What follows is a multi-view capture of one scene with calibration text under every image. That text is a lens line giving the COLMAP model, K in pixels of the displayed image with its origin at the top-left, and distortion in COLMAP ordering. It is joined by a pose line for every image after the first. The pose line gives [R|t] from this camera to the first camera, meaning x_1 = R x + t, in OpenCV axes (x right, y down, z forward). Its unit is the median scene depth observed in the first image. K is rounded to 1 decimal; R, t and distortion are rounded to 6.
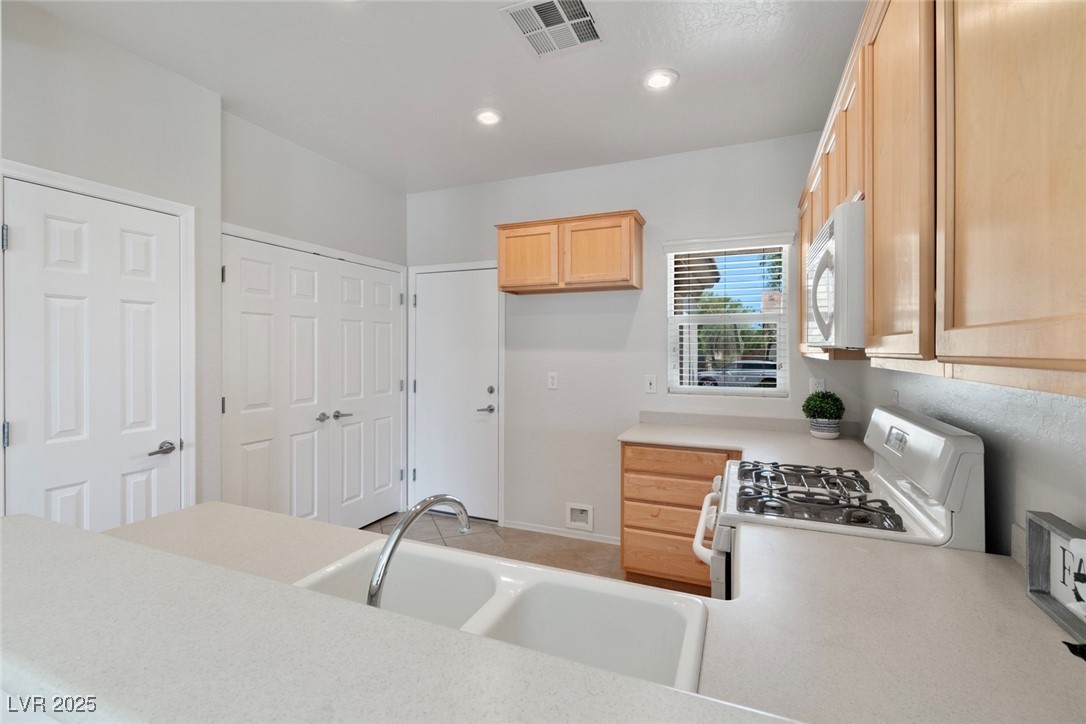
lens RADIAL K [[481.4, 0, 542.4], [0, 481.4, 352.8], [0, 0, 1]] dist [0.000024, 0.000233]
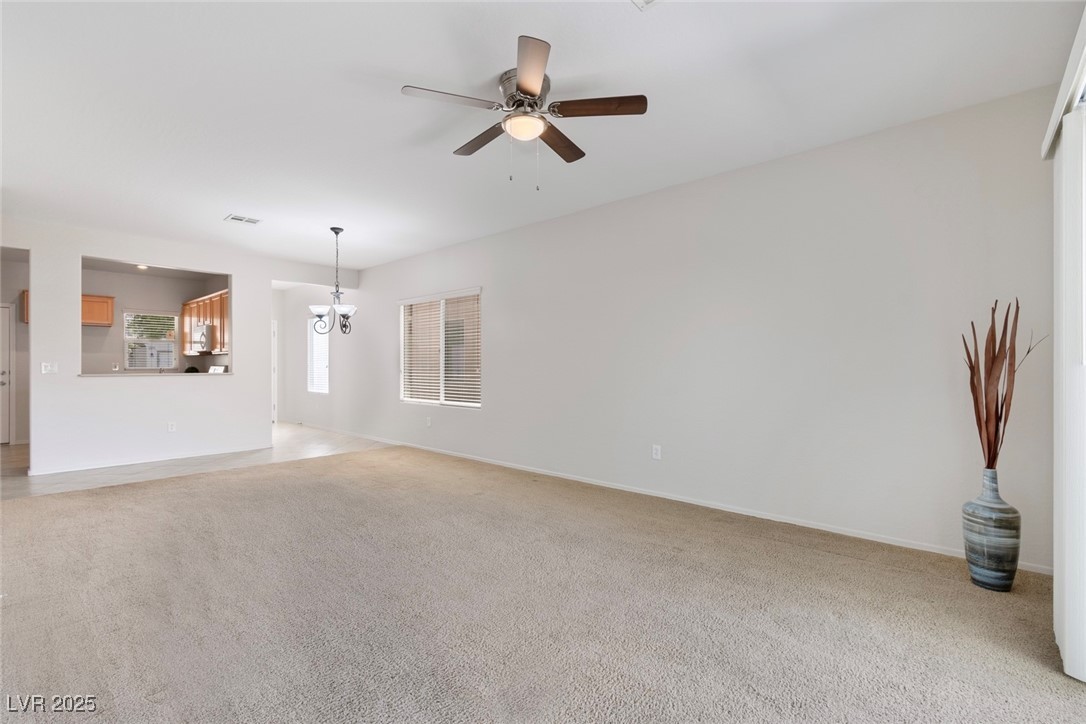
lens RADIAL K [[481.4, 0, 542.4], [0, 481.4, 362.2], [0, 0, 1]] dist [0.000024, 0.000233]
pose [[0.318304, -0.002987, 0.947984, -1.539615], [0.011250, 0.999937, -0.000626, 0.075114], [-0.947922, 0.010864, 0.318317, -2.002327]]
